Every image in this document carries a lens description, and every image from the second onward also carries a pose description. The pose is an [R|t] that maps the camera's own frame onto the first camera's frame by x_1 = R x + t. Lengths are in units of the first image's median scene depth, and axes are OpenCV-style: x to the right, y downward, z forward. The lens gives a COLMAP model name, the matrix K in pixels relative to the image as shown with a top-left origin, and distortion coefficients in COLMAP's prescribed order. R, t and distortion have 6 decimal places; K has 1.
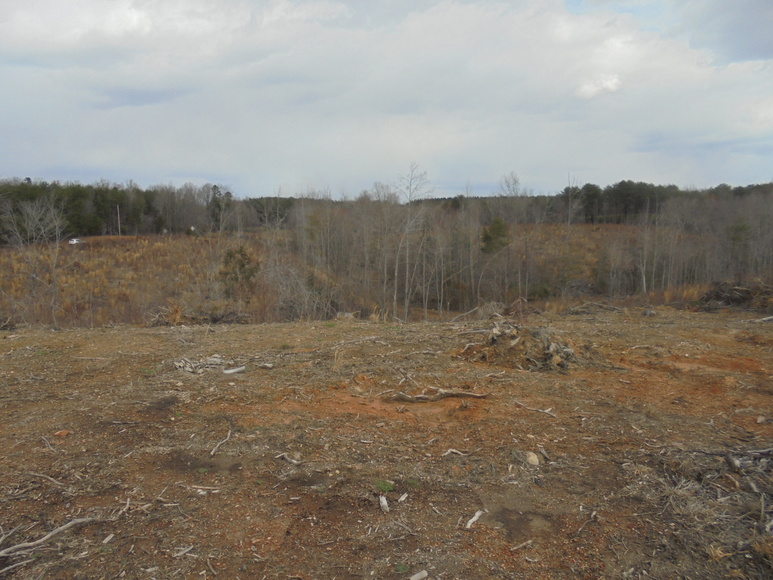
lens RADIAL K [[582.3, 0, 386.5], [0, 582.3, 290.0], [0, 0, 1]] dist [-0.112602, 0.102886]
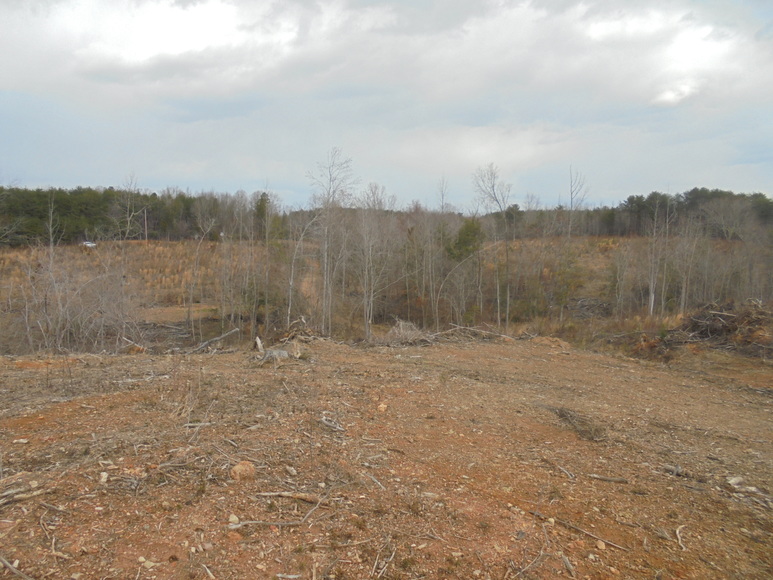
lens RADIAL K [[584.5, 0, 384.6], [0, 584.5, 289.1], [0, 0, 1]] dist [-0.122383, 0.100194]
pose [[0.987230, 0.028427, -0.156742, 0.362429], [-0.032374, 0.999218, -0.022686, -0.004927], [0.155974, 0.027471, 0.987379, 0.299674]]
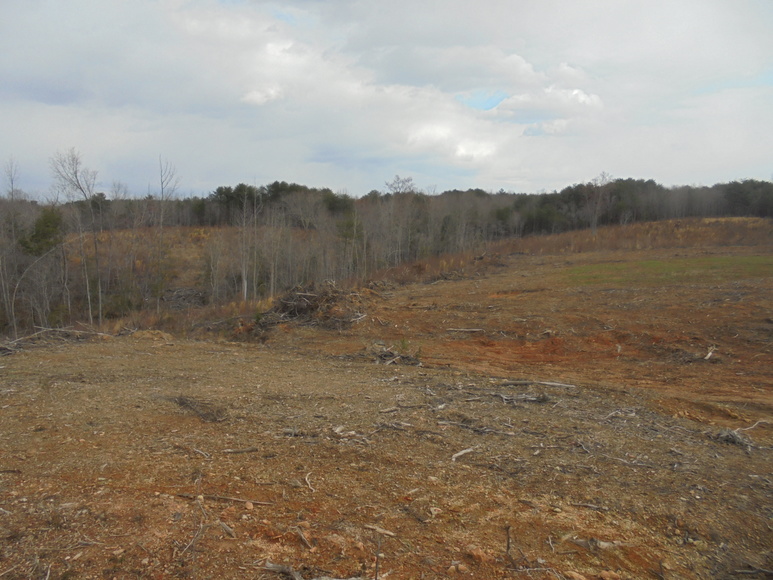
lens RADIAL K [[584.5, 0, 384.6], [0, 584.5, 289.1], [0, 0, 1]] dist [-0.122383, 0.100194]
pose [[0.867769, -0.034347, 0.495779, 0.357344], [0.041162, 0.999148, -0.002825, -0.004510], [-0.495260, 0.022859, 0.868444, 0.296120]]
